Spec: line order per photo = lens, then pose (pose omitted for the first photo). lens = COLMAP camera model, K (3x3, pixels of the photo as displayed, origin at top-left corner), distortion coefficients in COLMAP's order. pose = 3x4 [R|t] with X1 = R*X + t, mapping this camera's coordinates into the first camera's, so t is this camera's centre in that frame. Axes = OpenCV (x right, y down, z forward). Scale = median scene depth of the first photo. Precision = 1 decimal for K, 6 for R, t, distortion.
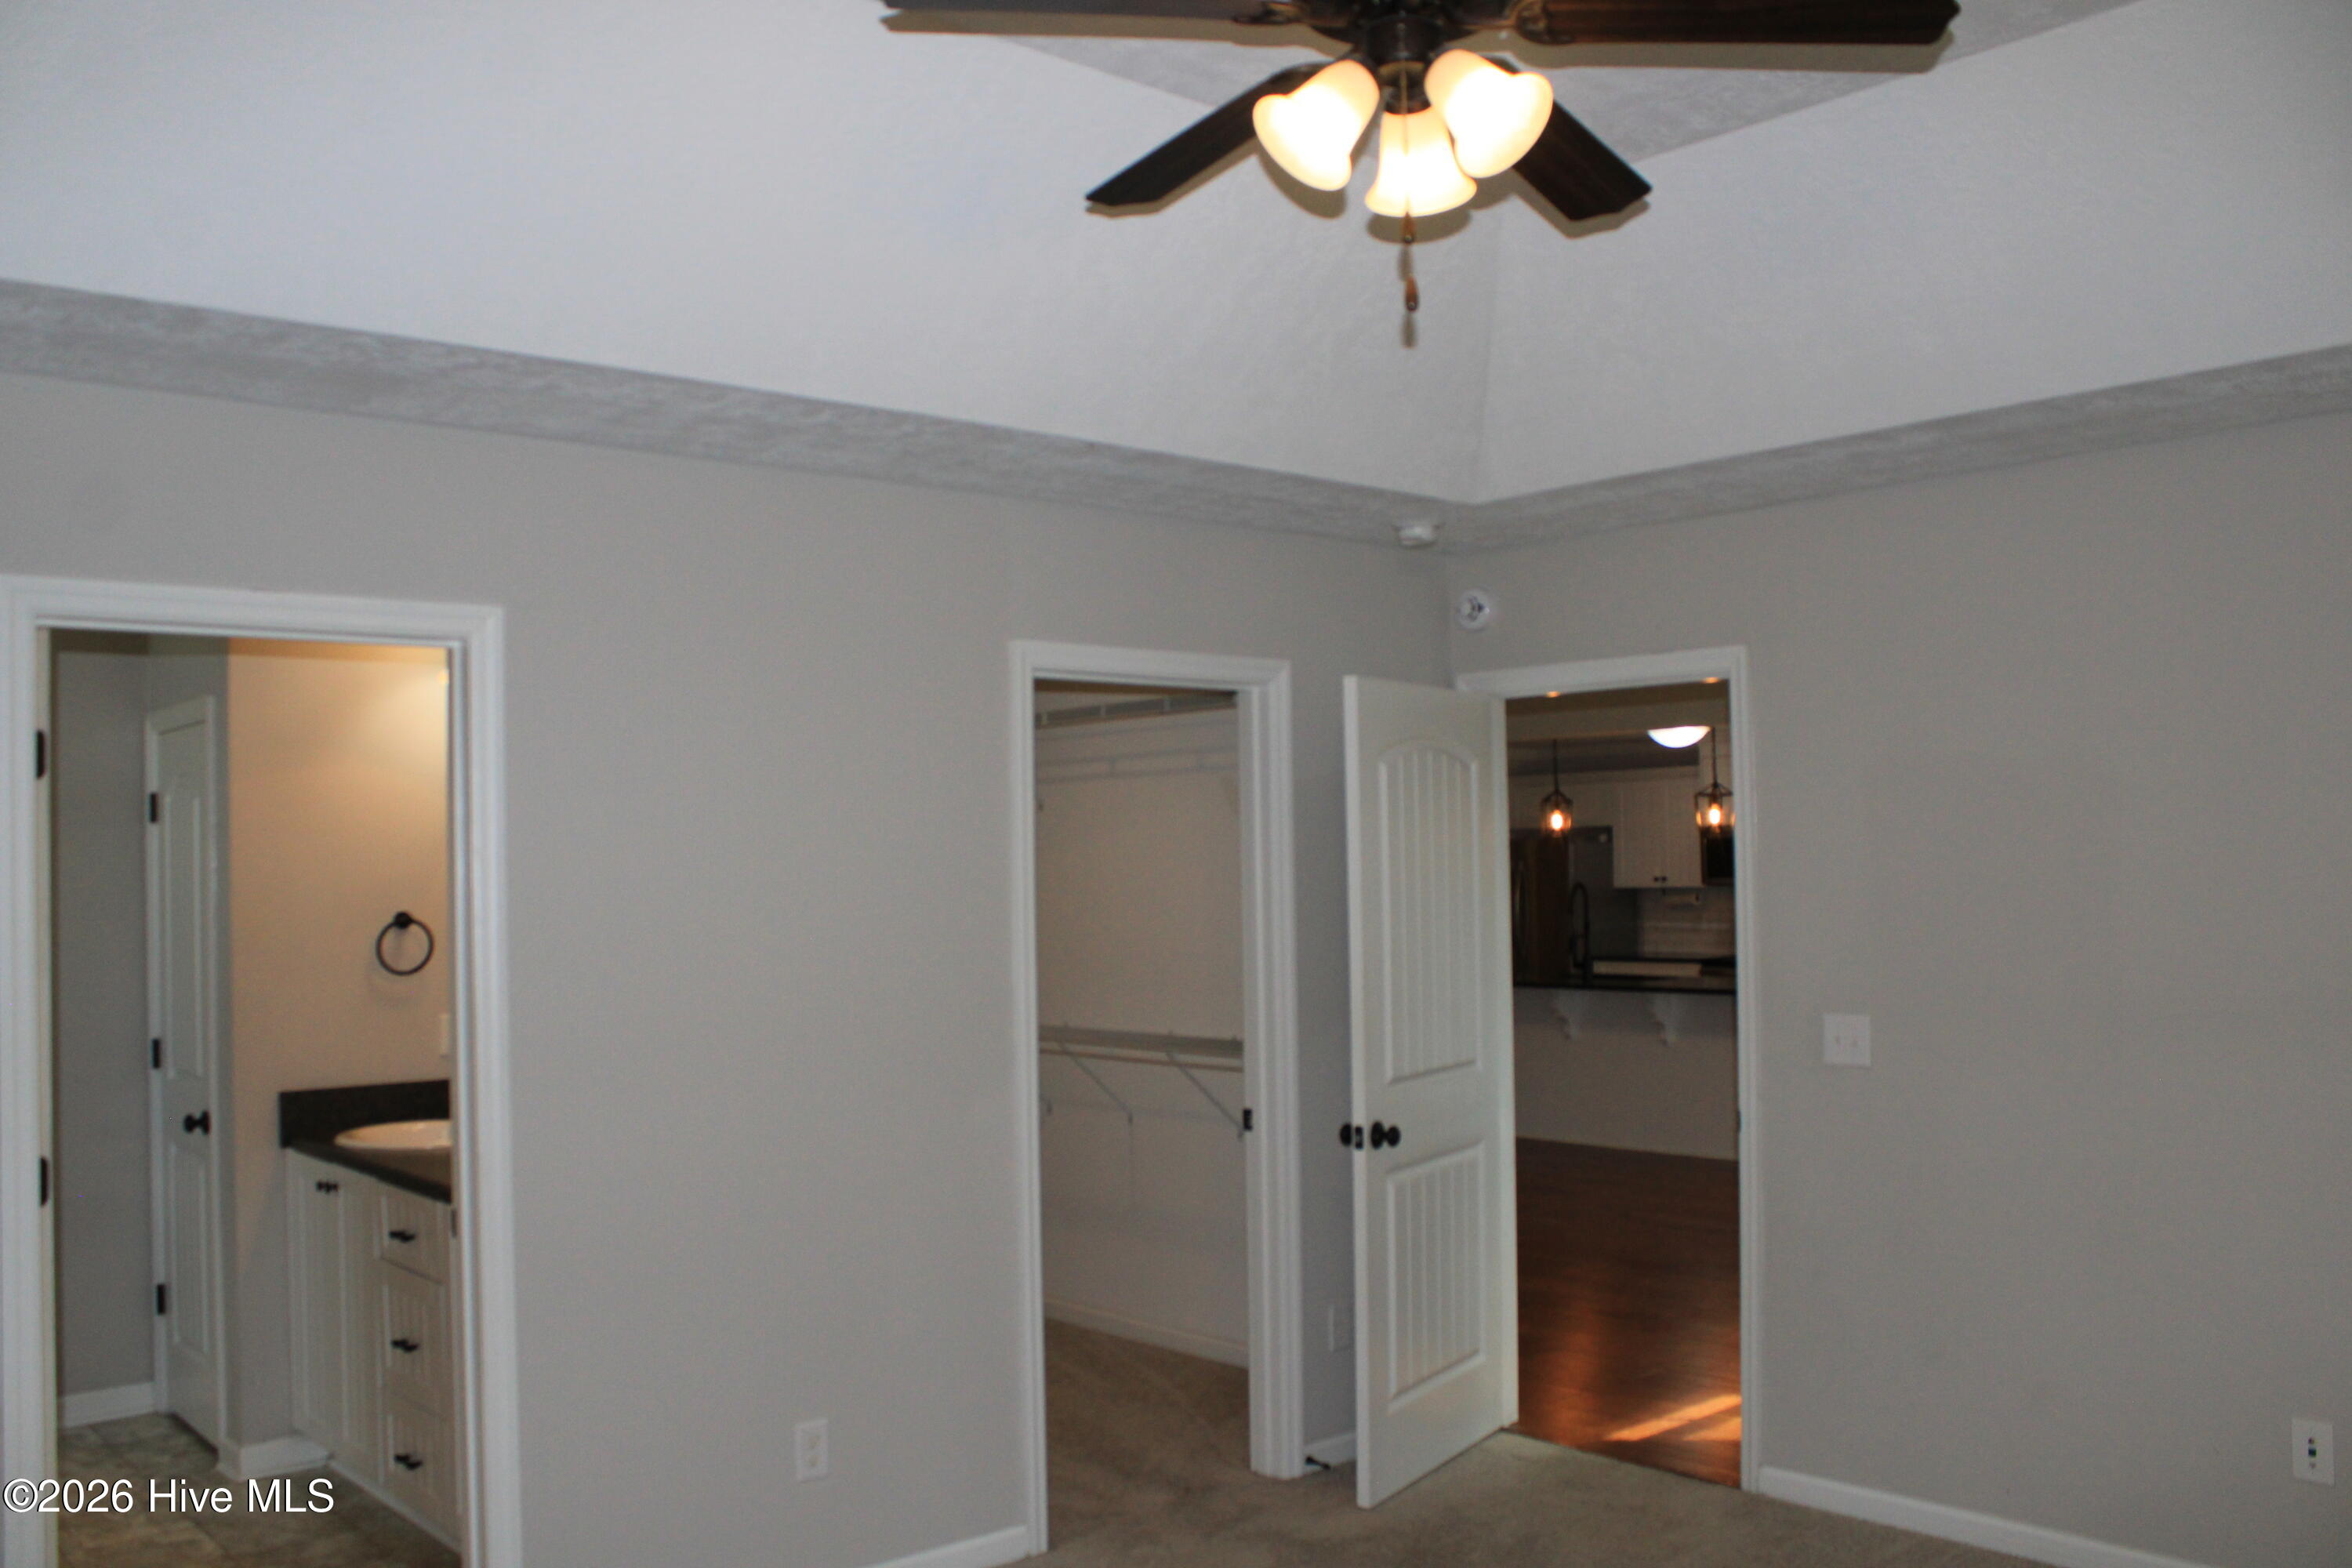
lens RADIAL K [[1979.4, 0, 1176.0], [0, 1979.4, 784.0], [0, 0, 1]] dist [-0.156933, 0.146536]
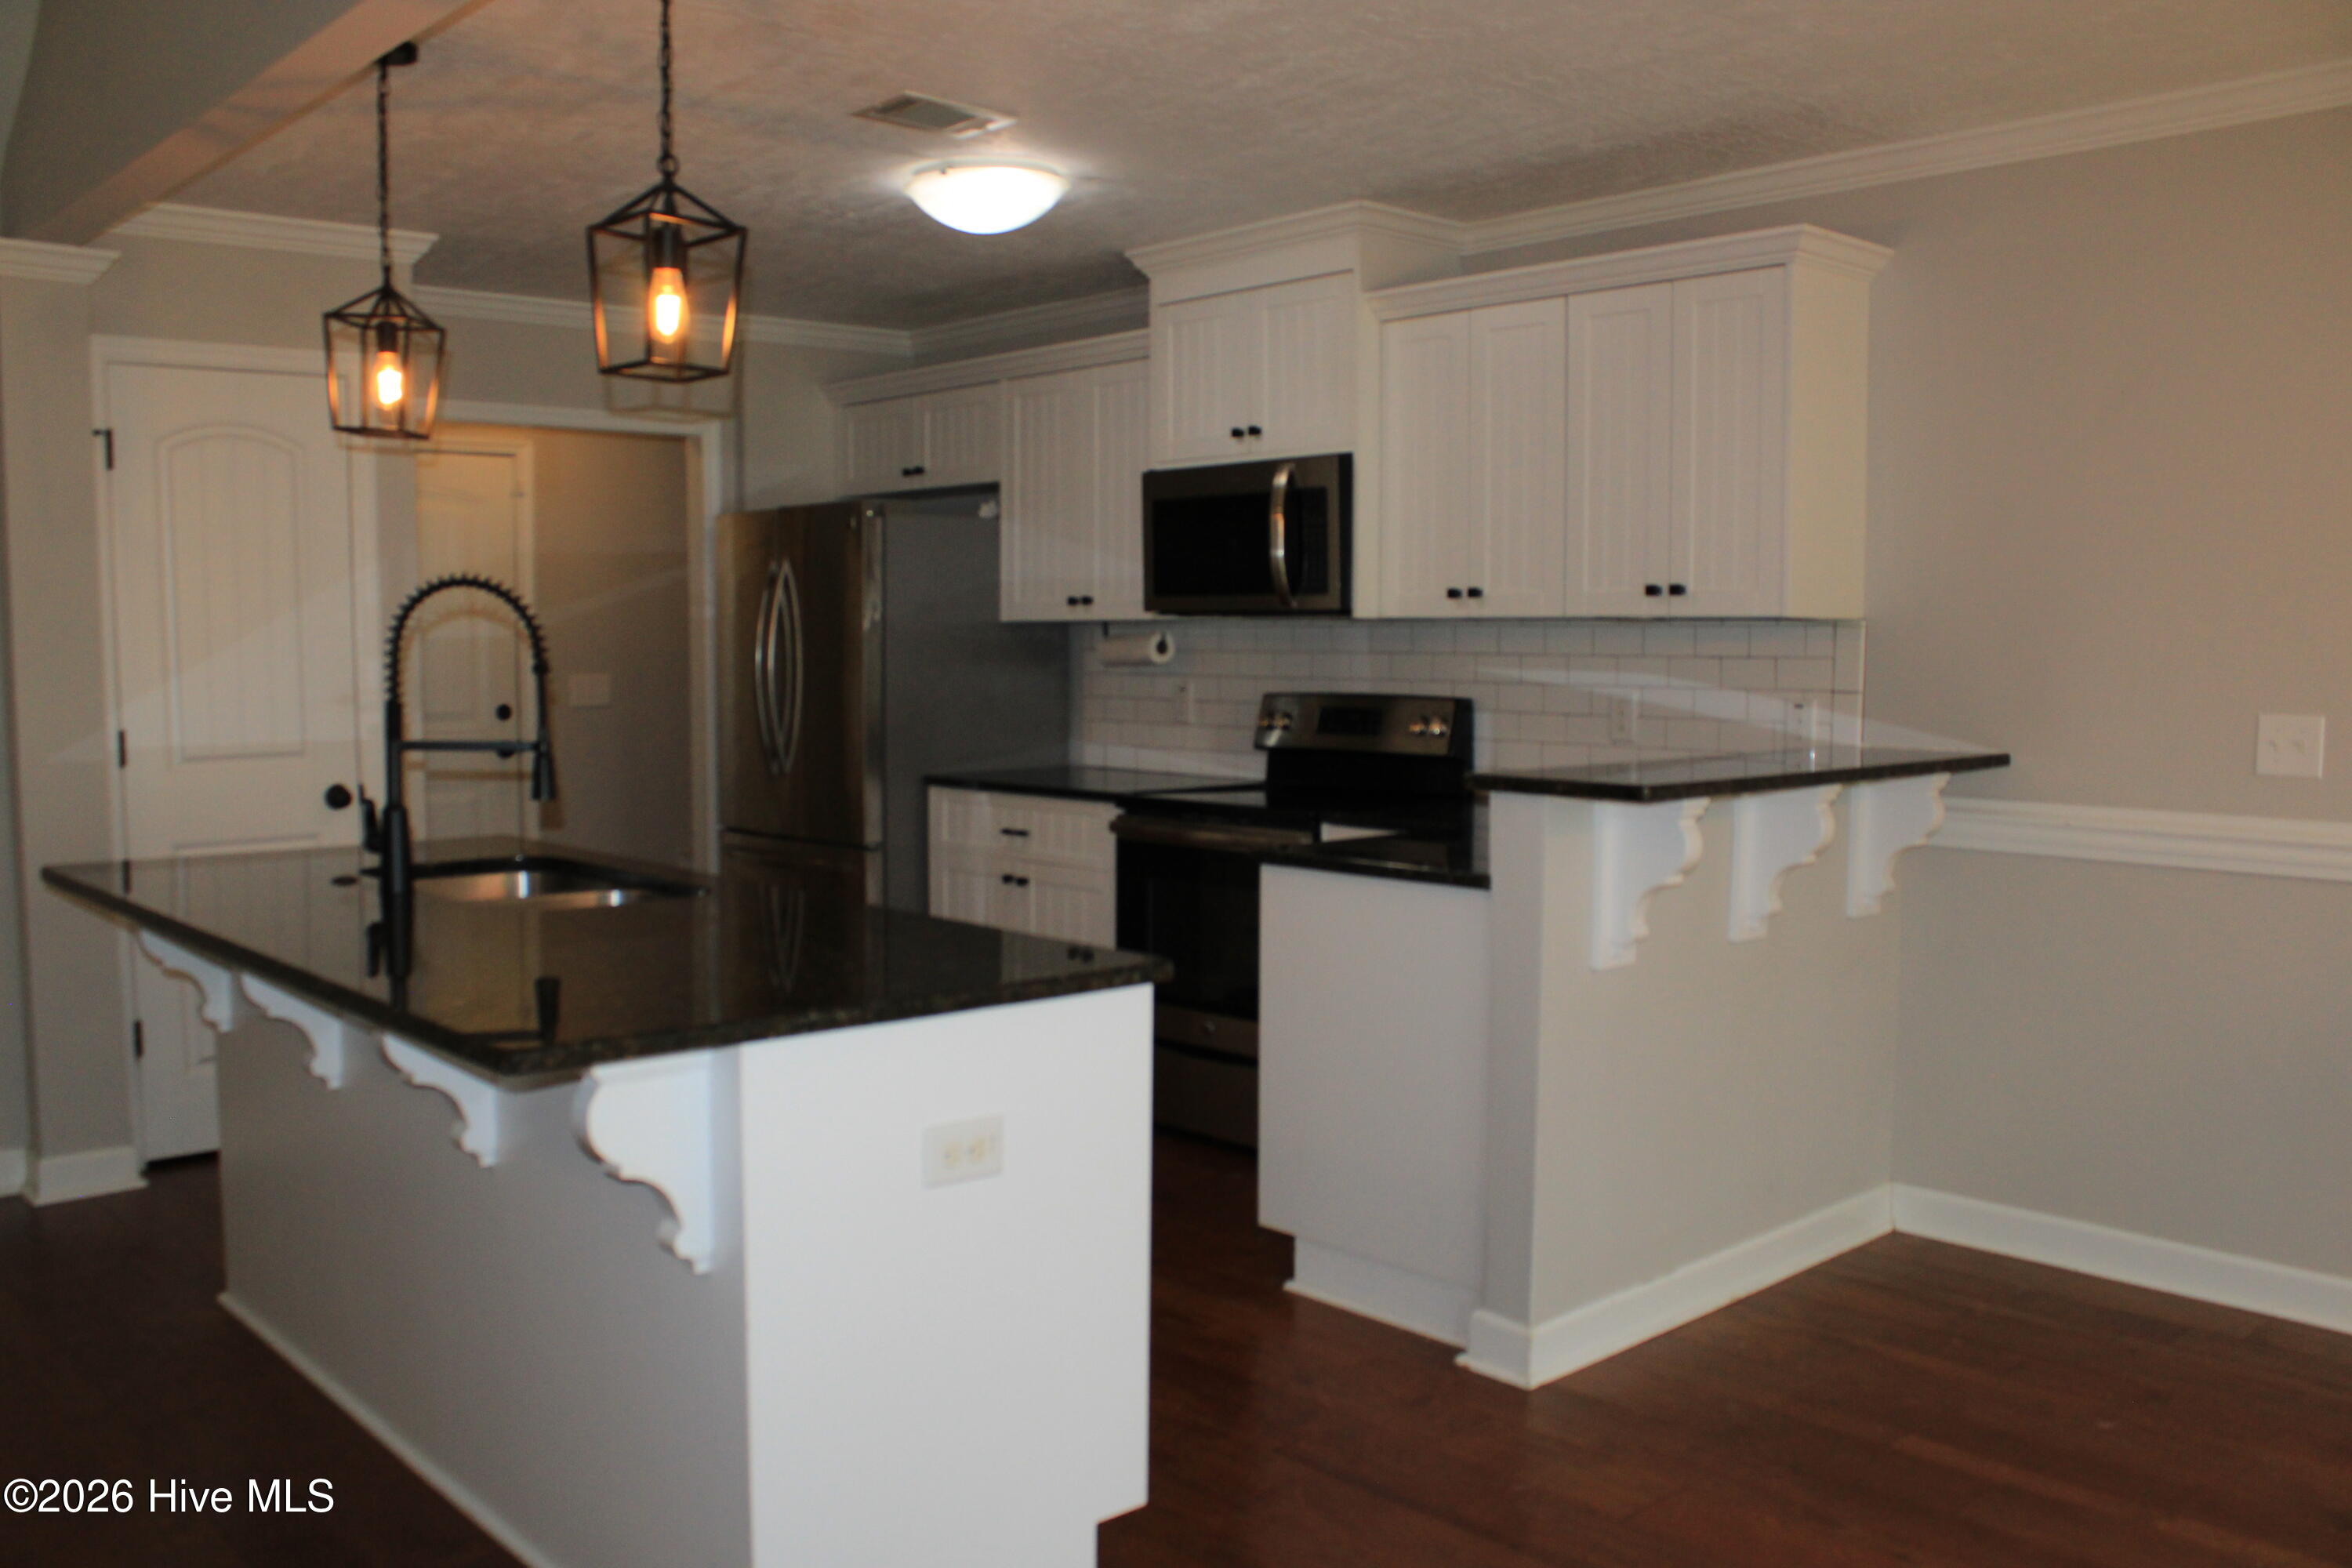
lens RADIAL K [[1966.3, 0, 1157.4], [0, 1966.3, 795.1], [0, 0, 1]] dist [-0.168645, 0.154053]
pose [[0.999800, 0.011892, 0.016077, 0.697080], [-0.013883, 0.991410, 0.130048, 0.093698], [-0.014393, -0.130246, 0.991377, 1.546238]]
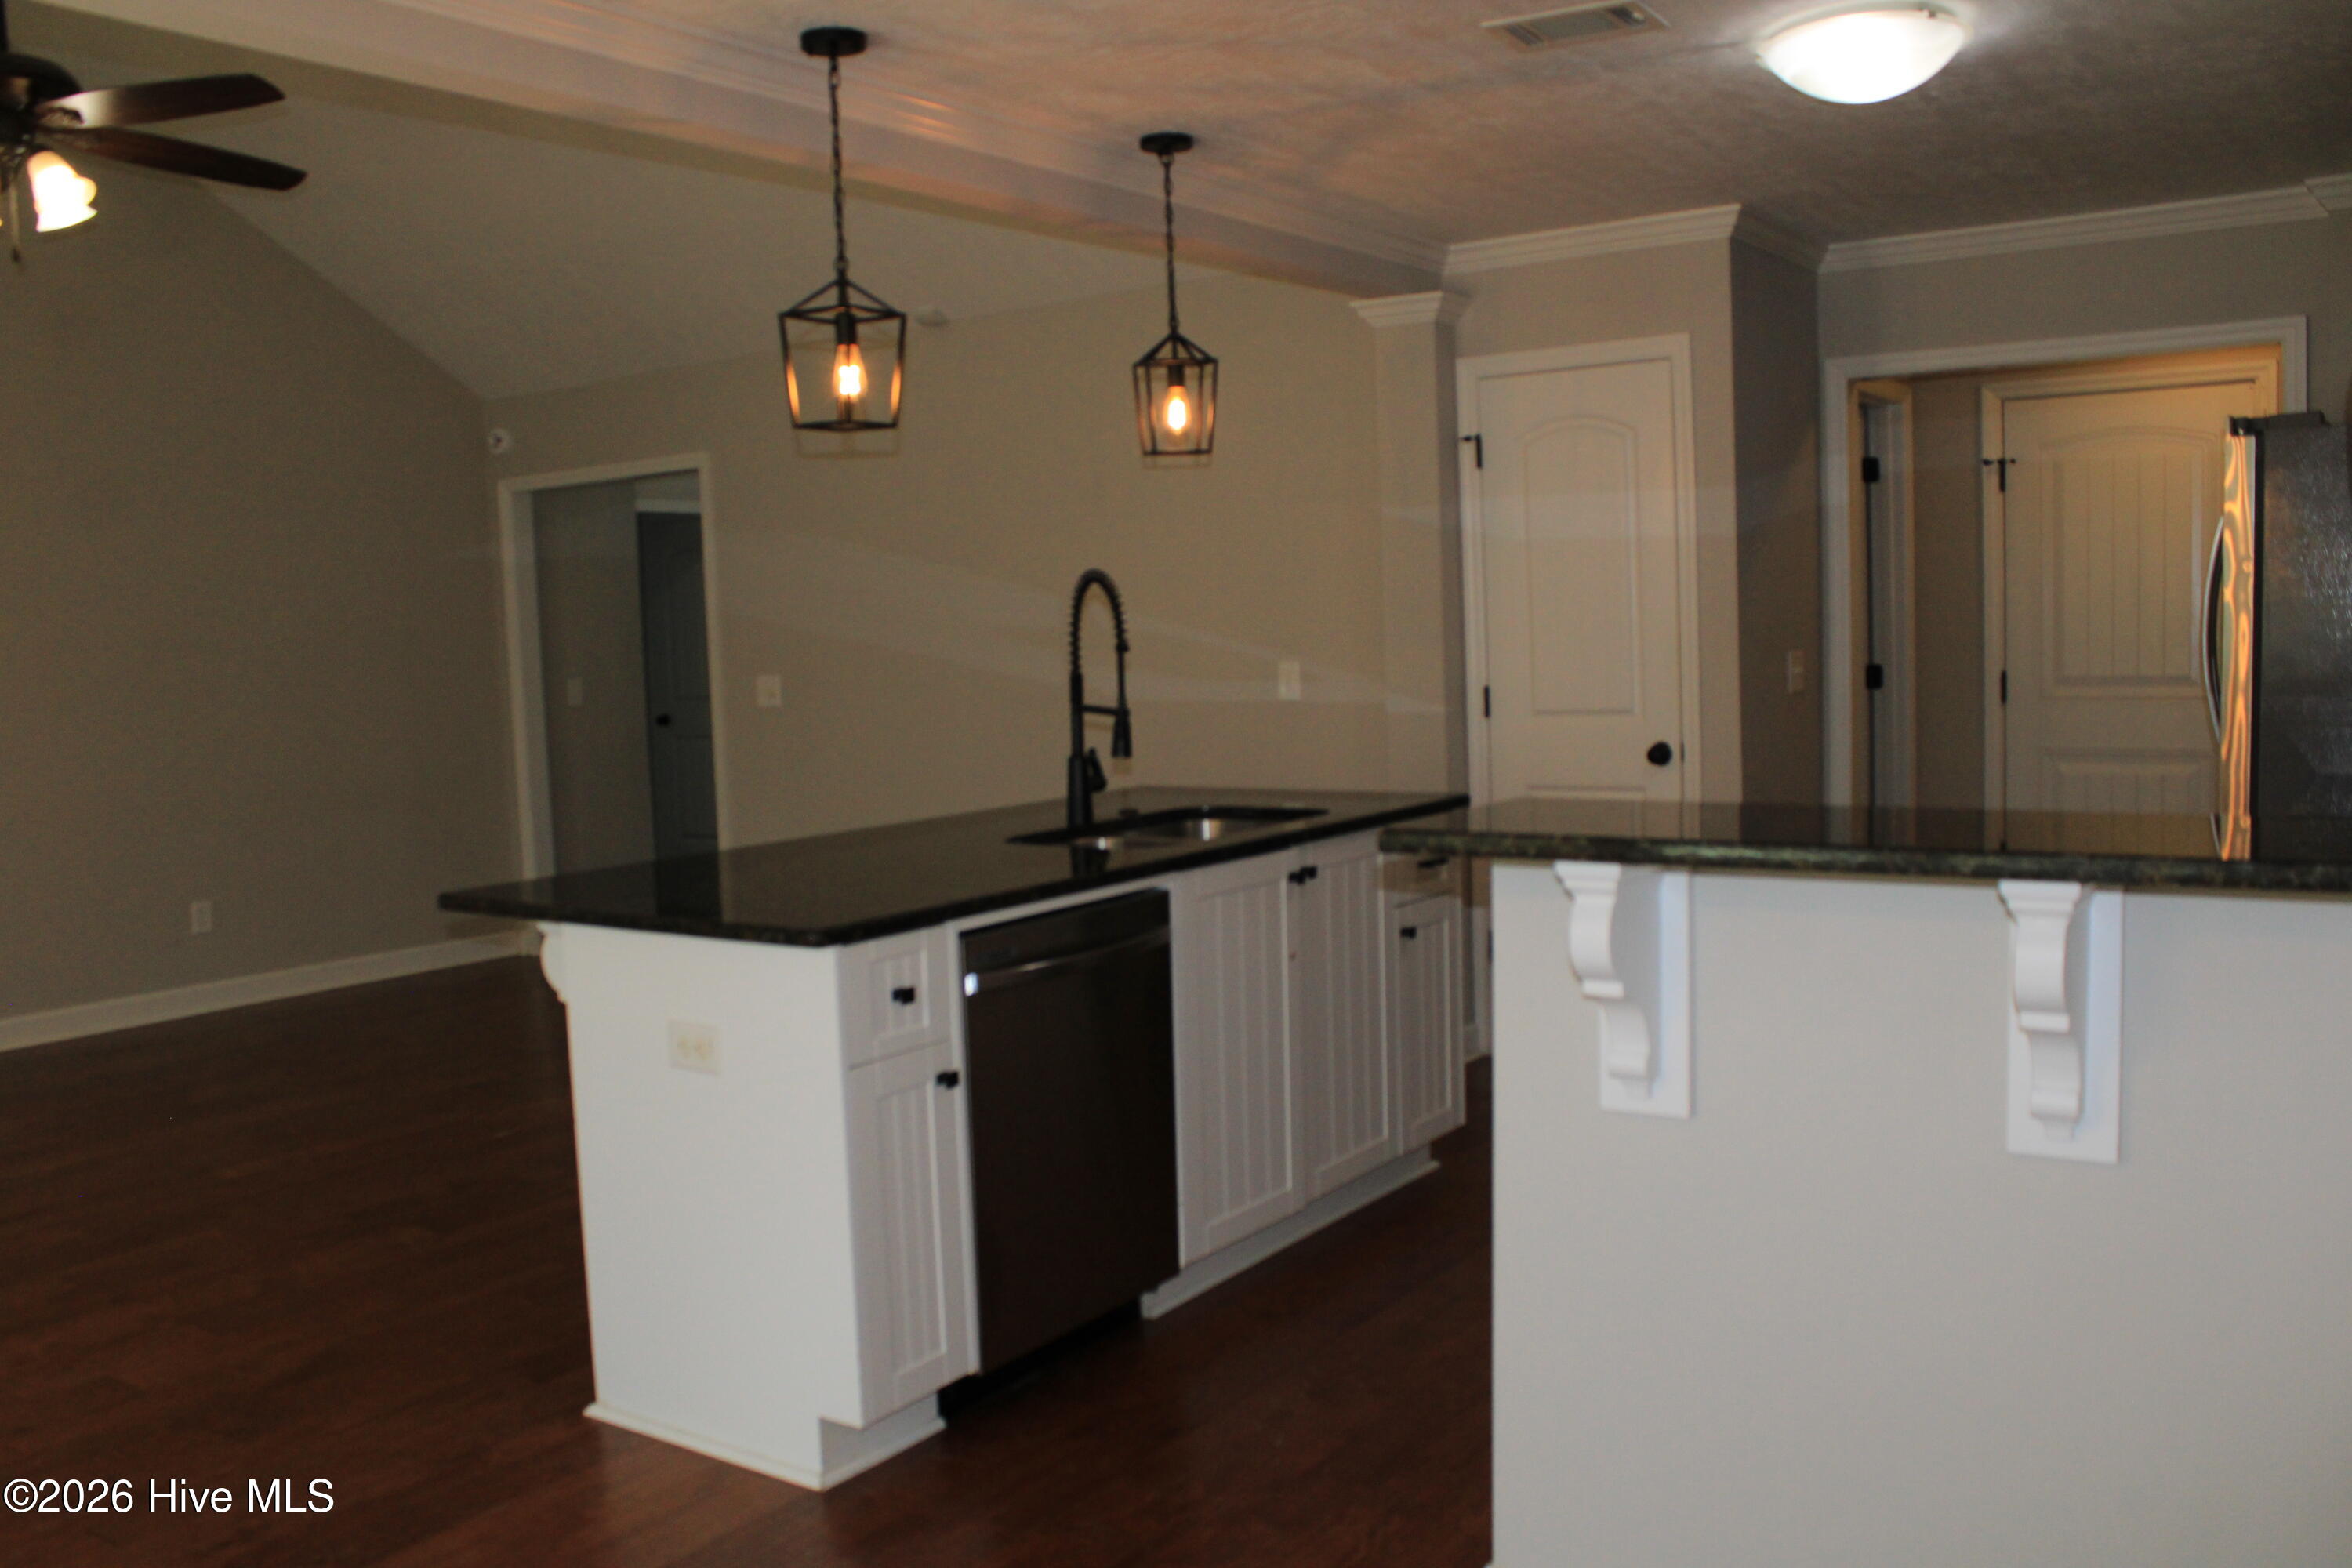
lens RADIAL K [[1979.4, 0, 1176.0], [0, 1979.4, 784.0], [0, 0, 1]] dist [-0.156933, 0.146536]
pose [[0.247202, 0.085327, -0.965200, 1.280147], [0.076125, 0.991326, 0.107133, 0.109809], [0.965969, -0.099959, 0.238562, 2.023951]]
